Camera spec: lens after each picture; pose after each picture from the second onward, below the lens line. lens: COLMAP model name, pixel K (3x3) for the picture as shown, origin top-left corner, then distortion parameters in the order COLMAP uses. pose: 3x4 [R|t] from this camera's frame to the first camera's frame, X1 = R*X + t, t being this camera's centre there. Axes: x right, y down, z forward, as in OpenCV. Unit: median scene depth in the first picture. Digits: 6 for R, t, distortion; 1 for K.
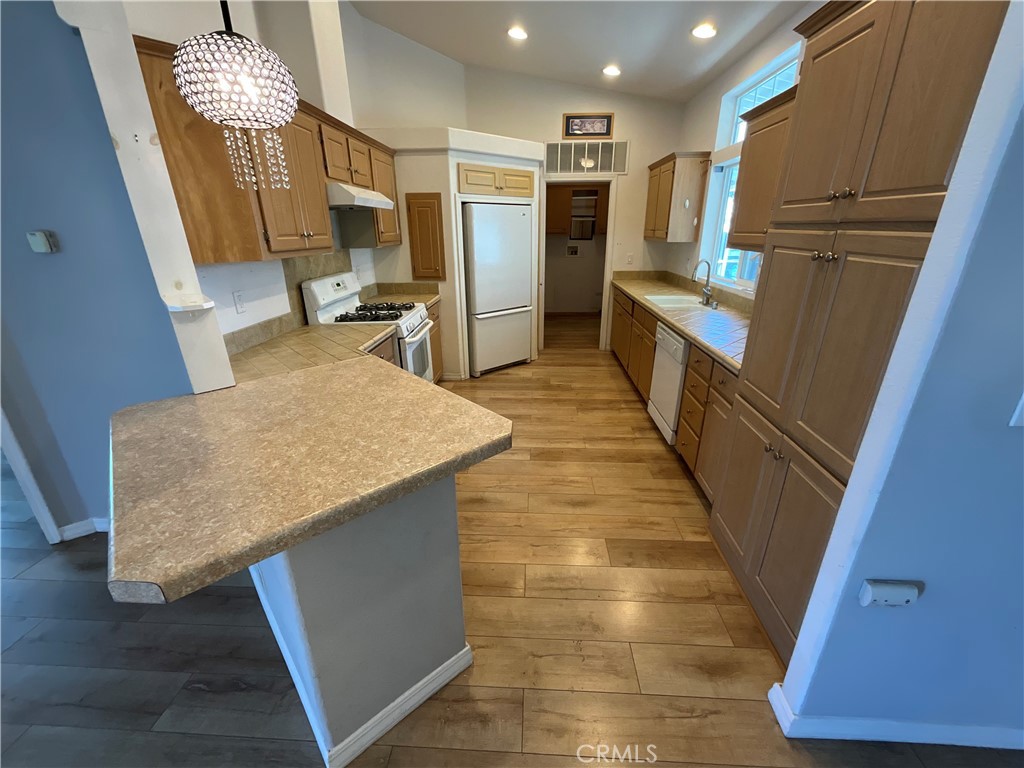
lens RADIAL K [[415.8, 0, 513.2], [0, 415.8, 387.7], [0, 0, 1]] dist [-0.002012, 0.001100]
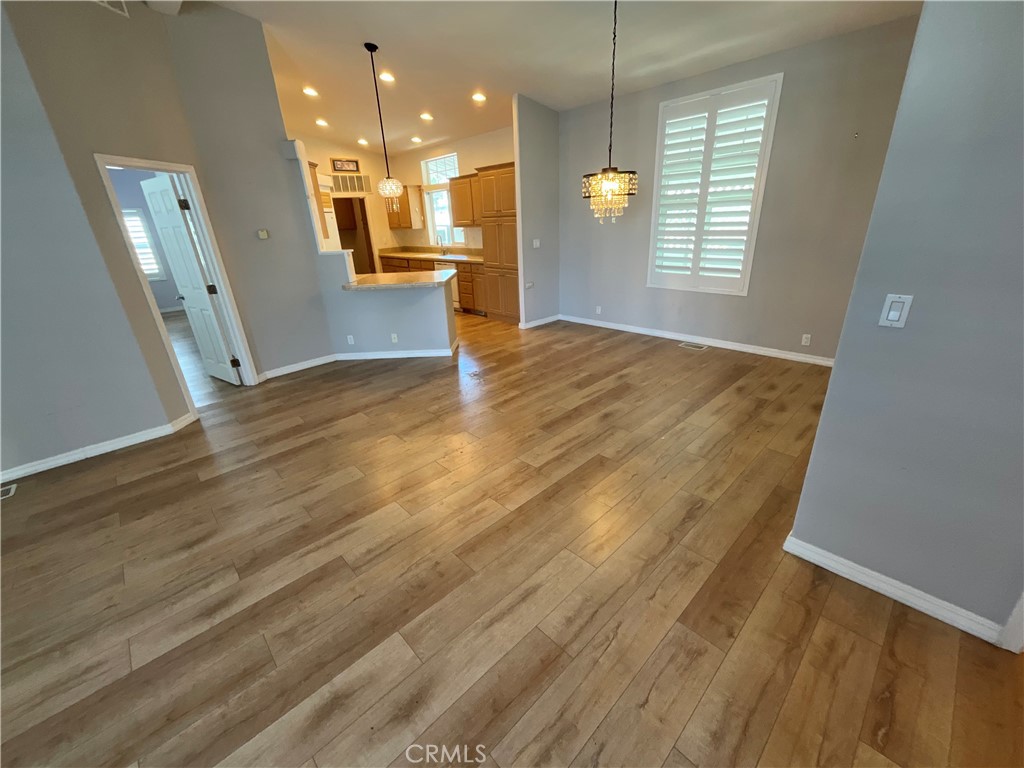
lens RADIAL K [[415.8, 0, 513.8], [0, 415.8, 380.6], [0, 0, 1]] dist [-0.002012, 0.001100]
pose [[0.691709, -0.291642, 0.660669, -0.867313], [0.298854, 0.948419, 0.105770, 0.286993], [-0.657438, 0.124282, 0.743188, -0.744626]]
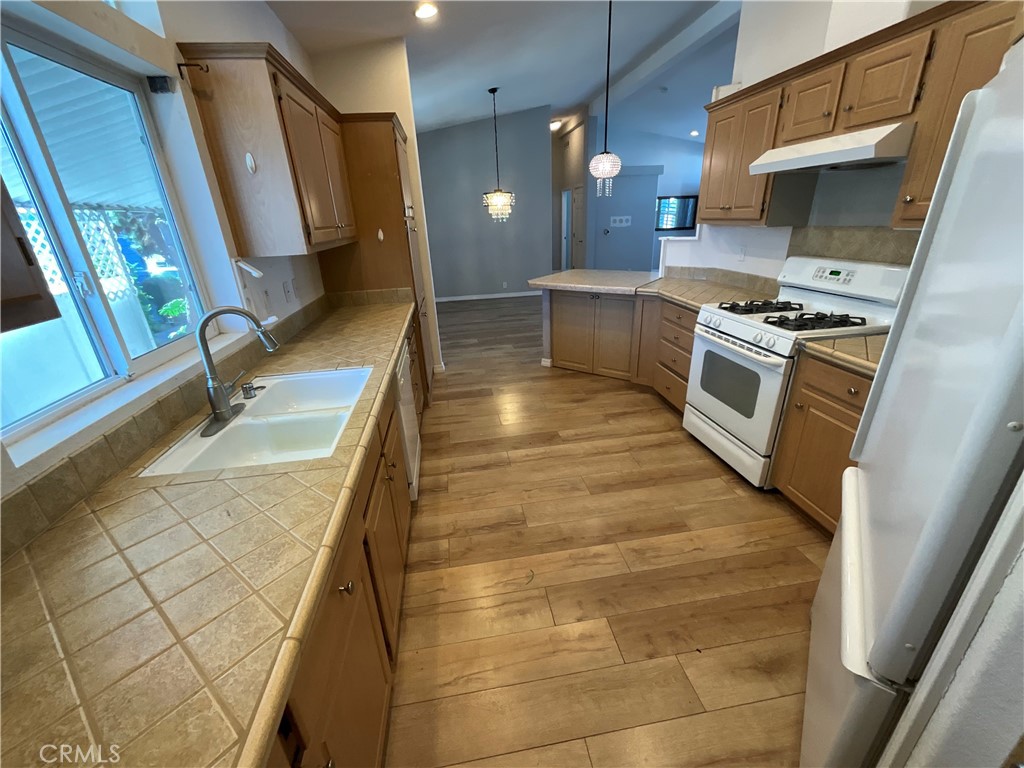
lens RADIAL K [[415.8, 0, 513.2], [0, 415.8, 388.9], [0, 0, 1]] dist [-0.002012, 0.001100]
pose [[-0.978626, 0.121274, -0.166086, 0.154829], [-0.024547, 0.732957, 0.679832, -0.308136], [0.204180, 0.669378, -0.714314, 0.816111]]
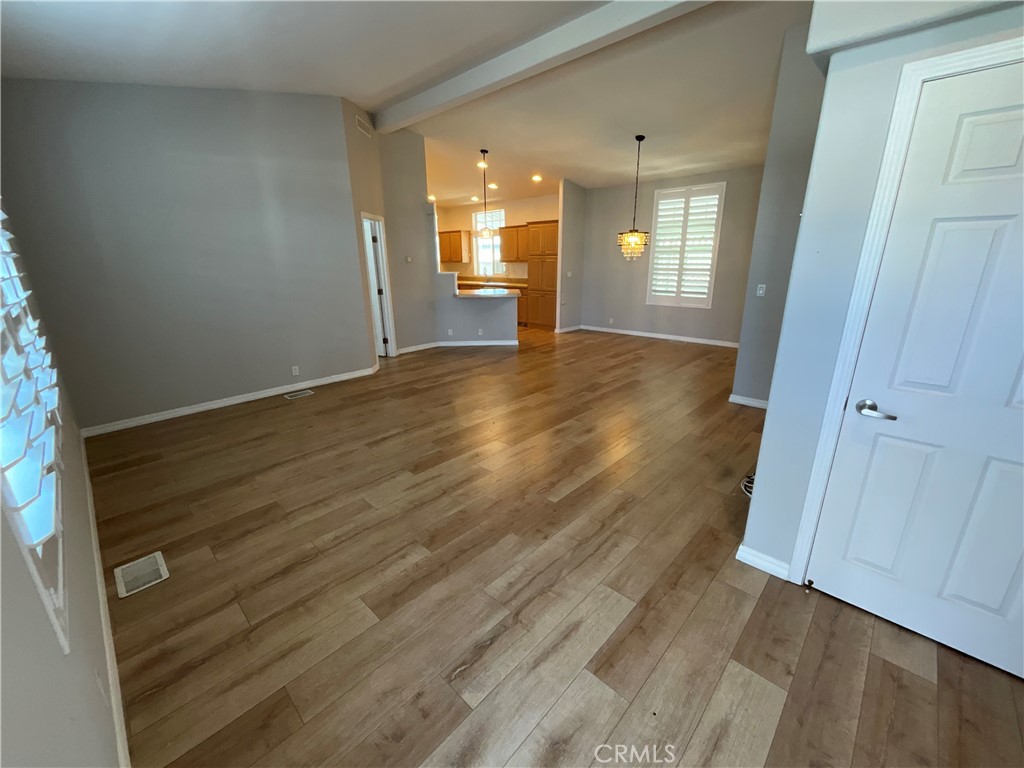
lens RADIAL K [[415.8, 0, 516.9], [0, 415.8, 378.6], [0, 0, 1]] dist [-0.002012, 0.001100]
pose [[0.650464, -0.212837, 0.729107, -1.538109], [0.277908, 0.960064, 0.032325, 0.376395], [-0.706869, 0.181598, 0.683636, -0.931626]]
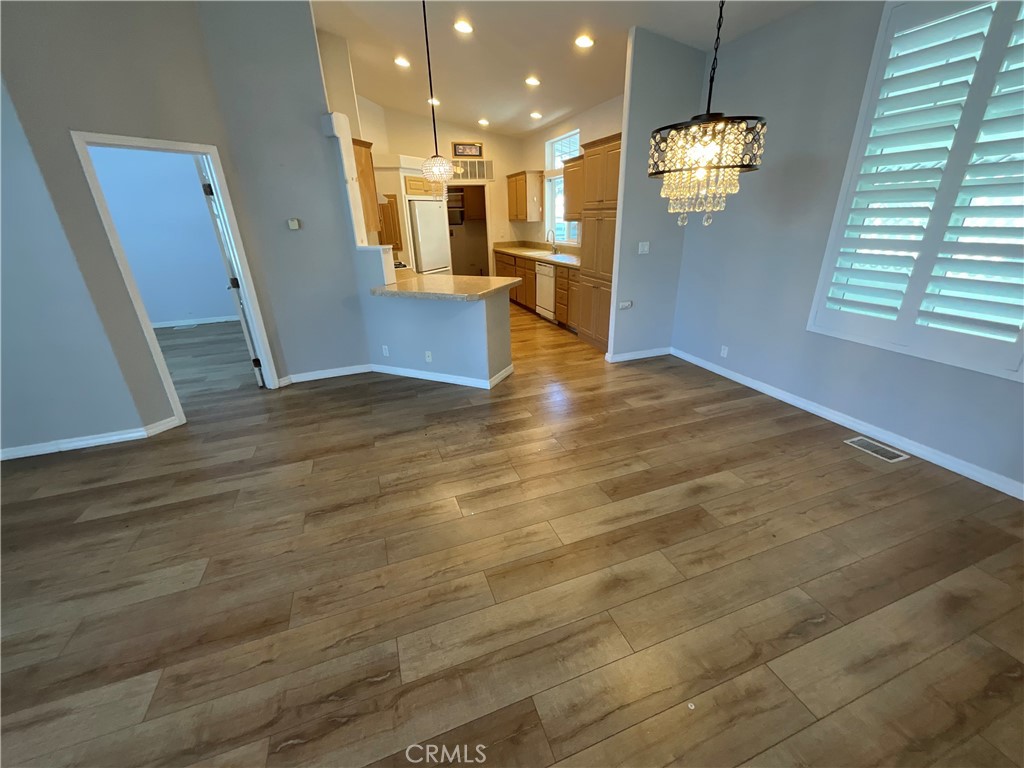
lens RADIAL K [[415.8, 0, 512.9], [0, 415.8, 383.4], [0, 0, 1]] dist [-0.002012, 0.001100]
pose [[0.922354, -0.165440, 0.349131, -0.425489], [0.161182, 0.986055, 0.041436, 0.247012], [-0.351117, 0.018055, 0.936157, -0.622974]]
